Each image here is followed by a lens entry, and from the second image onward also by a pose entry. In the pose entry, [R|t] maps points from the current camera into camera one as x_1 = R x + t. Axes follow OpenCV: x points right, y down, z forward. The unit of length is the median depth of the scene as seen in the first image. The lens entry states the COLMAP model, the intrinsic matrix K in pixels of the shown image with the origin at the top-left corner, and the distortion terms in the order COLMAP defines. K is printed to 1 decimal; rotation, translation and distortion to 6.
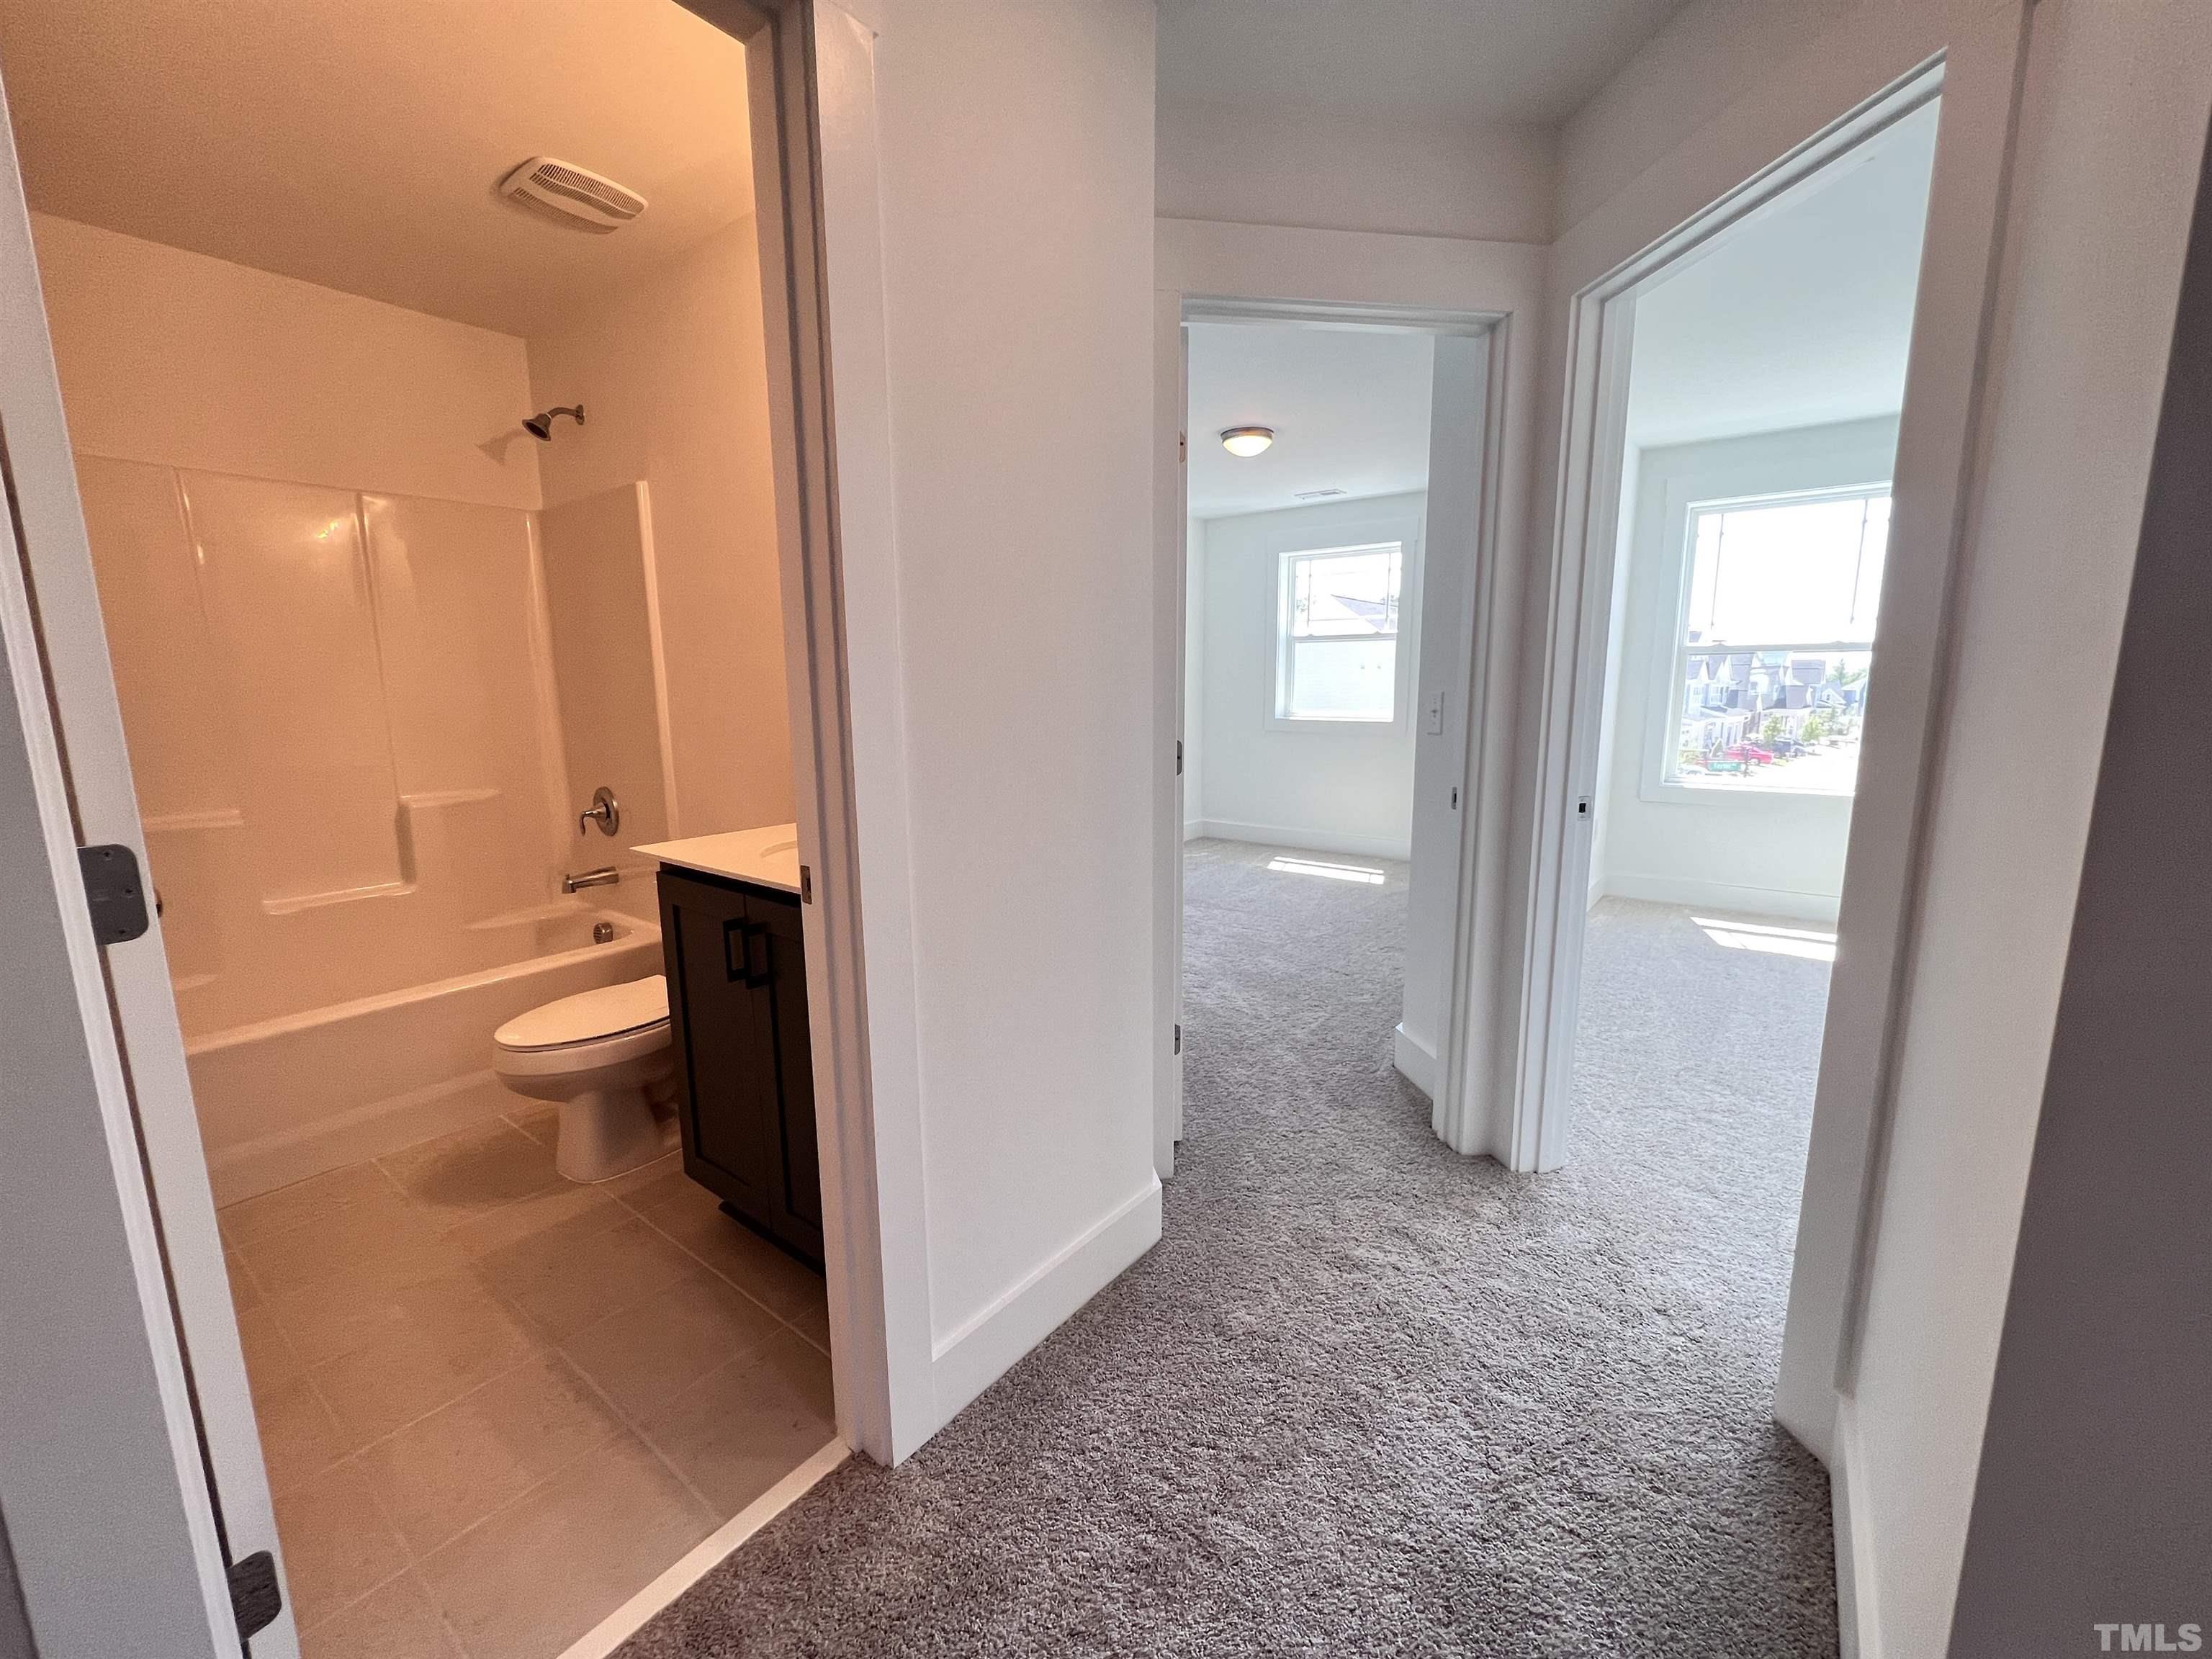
lens RADIAL K [[889.5, 0, 1108.7], [0, 889.5, 830.2], [0, 0, 1]] dist [-0.001388, -0.000431]
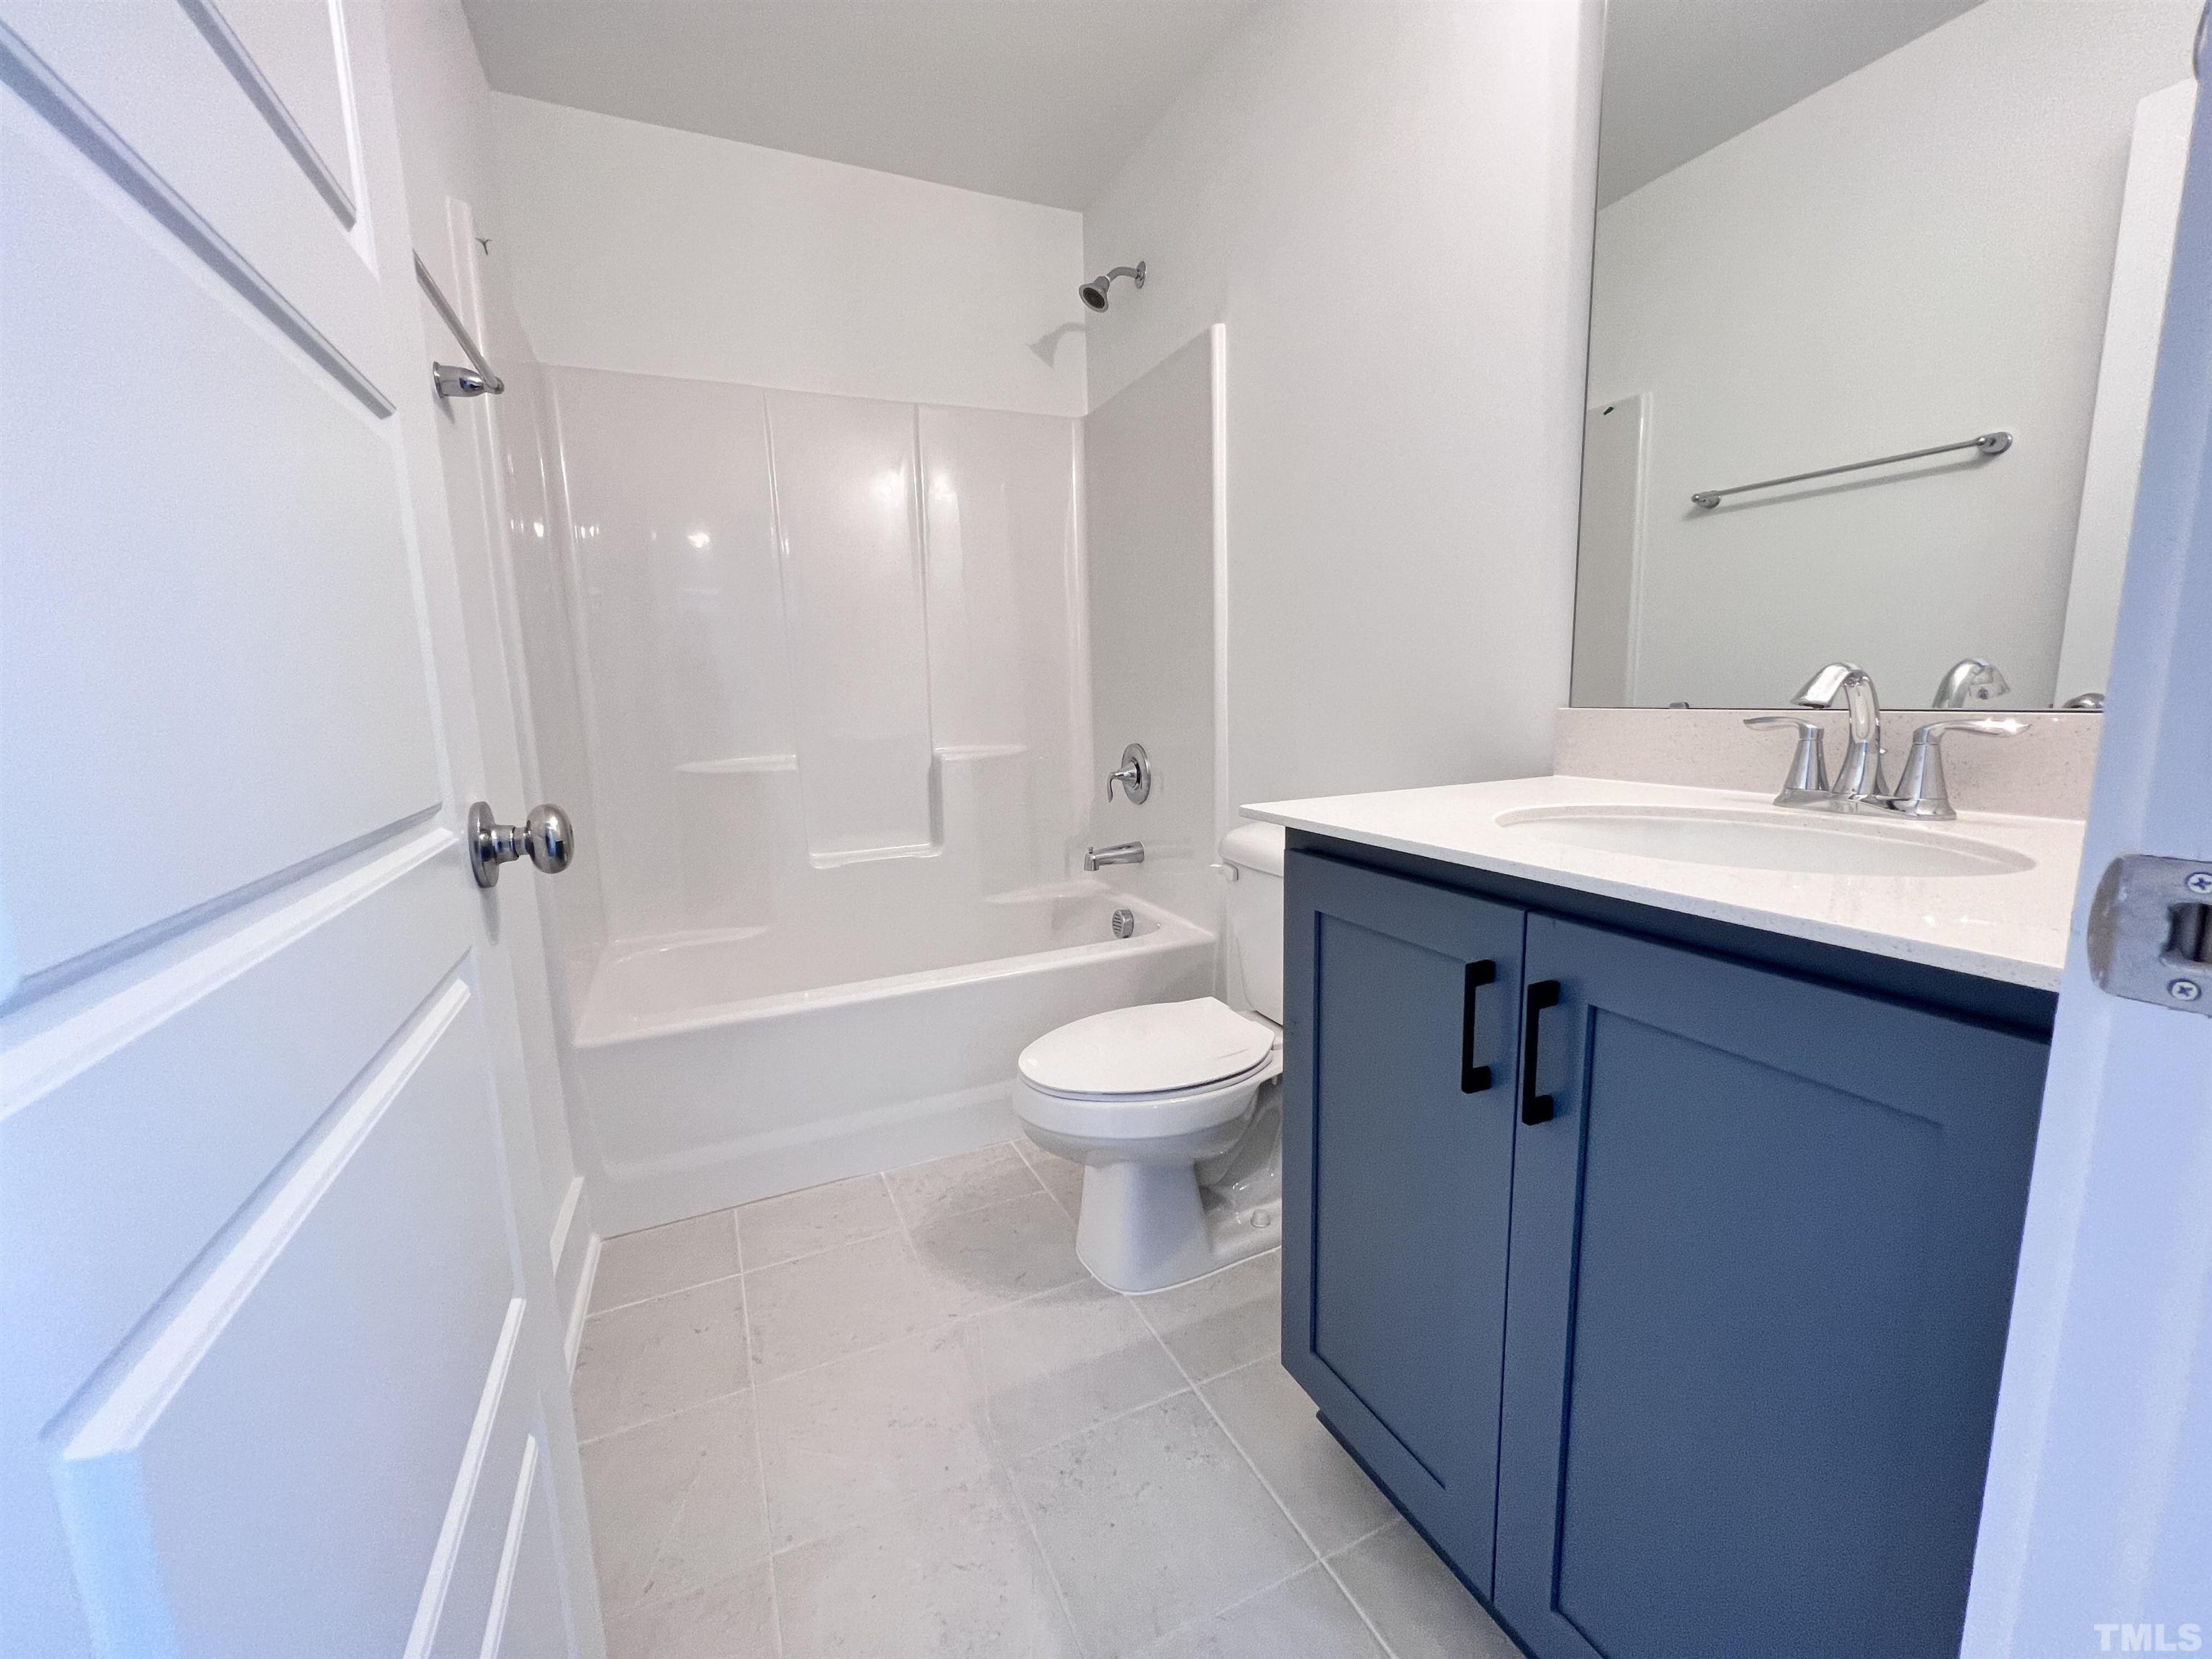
lens RADIAL K [[889.5, 0, 1109.9], [0, 889.5, 825.0], [0, 0, 1]] dist [-0.001388, -0.000431]
pose [[0.886899, 0.056613, -0.458481, -0.237641], [-0.058976, 0.998217, 0.009176, 0.021768], [0.458183, 0.018901, 0.888657, 0.302288]]
